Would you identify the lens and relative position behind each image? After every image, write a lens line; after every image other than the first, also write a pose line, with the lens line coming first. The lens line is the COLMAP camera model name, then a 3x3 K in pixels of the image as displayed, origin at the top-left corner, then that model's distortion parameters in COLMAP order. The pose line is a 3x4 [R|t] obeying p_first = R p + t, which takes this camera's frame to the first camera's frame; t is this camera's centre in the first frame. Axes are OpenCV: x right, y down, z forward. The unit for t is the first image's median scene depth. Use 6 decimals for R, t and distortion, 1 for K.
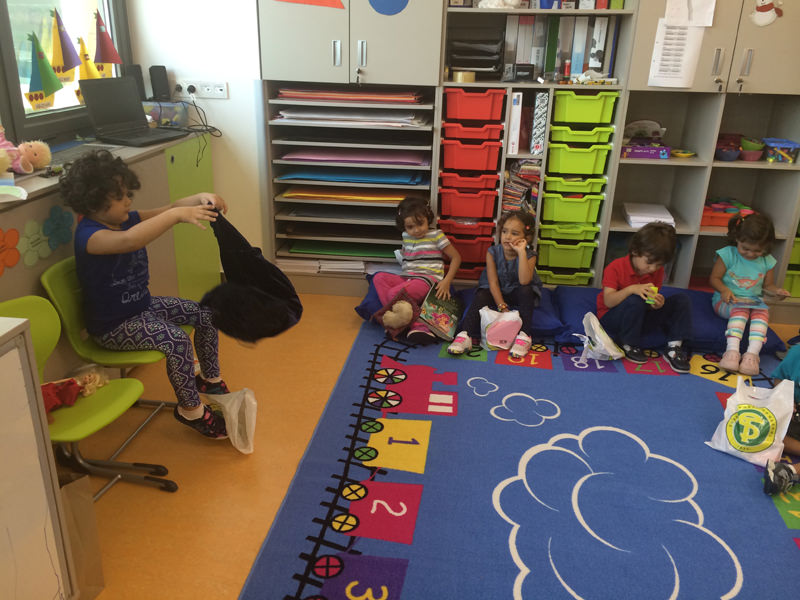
lens RADIAL K [[676.7, 0, 400.0], [0, 676.7, 300.0], [0, 0, 1]] dist [0.086028, -0.107476]
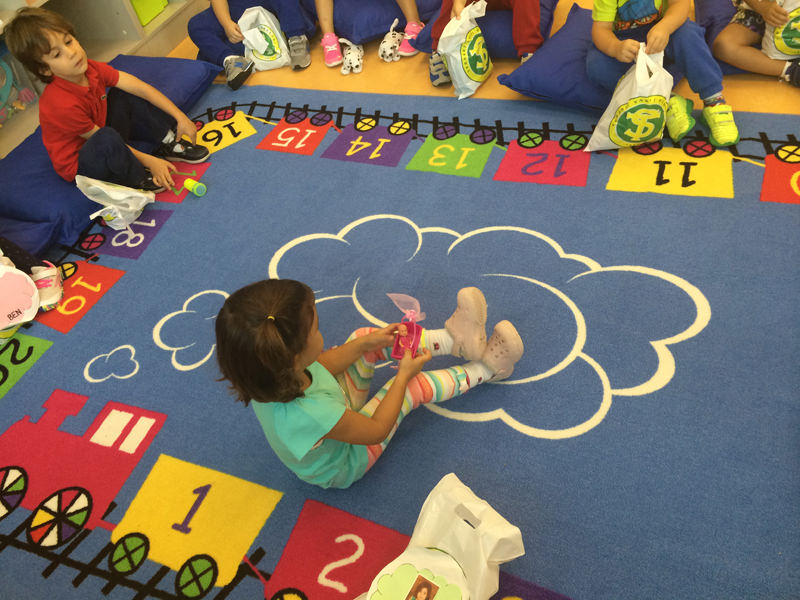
lens RADIAL K [[676.7, 0, 400.0], [0, 676.7, 300.0], [0, 0, 1]] dist [0.086028, -0.107476]
pose [[0.258174, -0.750613, 0.608216, -0.167183], [0.523669, 0.637777, 0.564810, -0.143903], [-0.811860, 0.172685, 0.557731, 0.460389]]
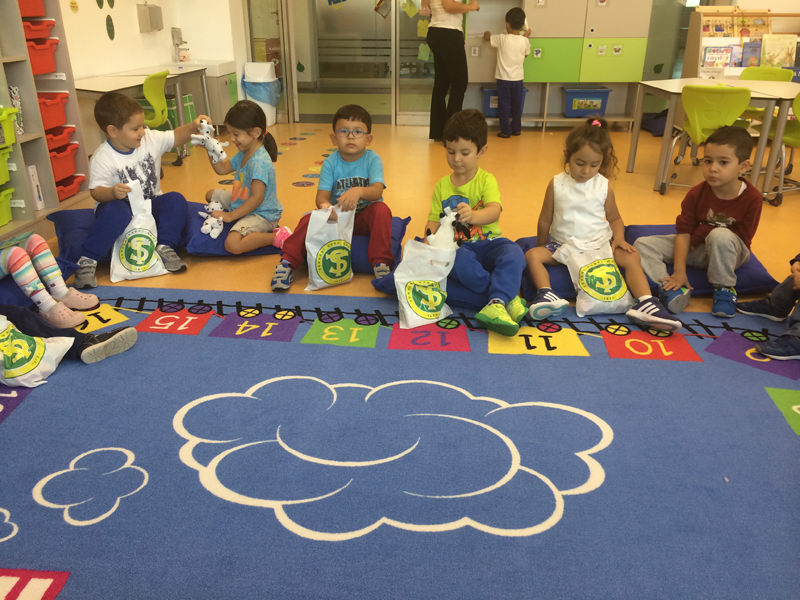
lens RADIAL K [[676.7, 0, 400.0], [0, 676.7, 300.0], [0, 0, 1]] dist [0.086028, -0.107476]
pose [[-0.028177, -0.412317, 0.910605, -0.308422], [0.365722, 0.843554, 0.393273, -0.112586], [-0.930298, 0.344109, 0.127024, 0.646179]]
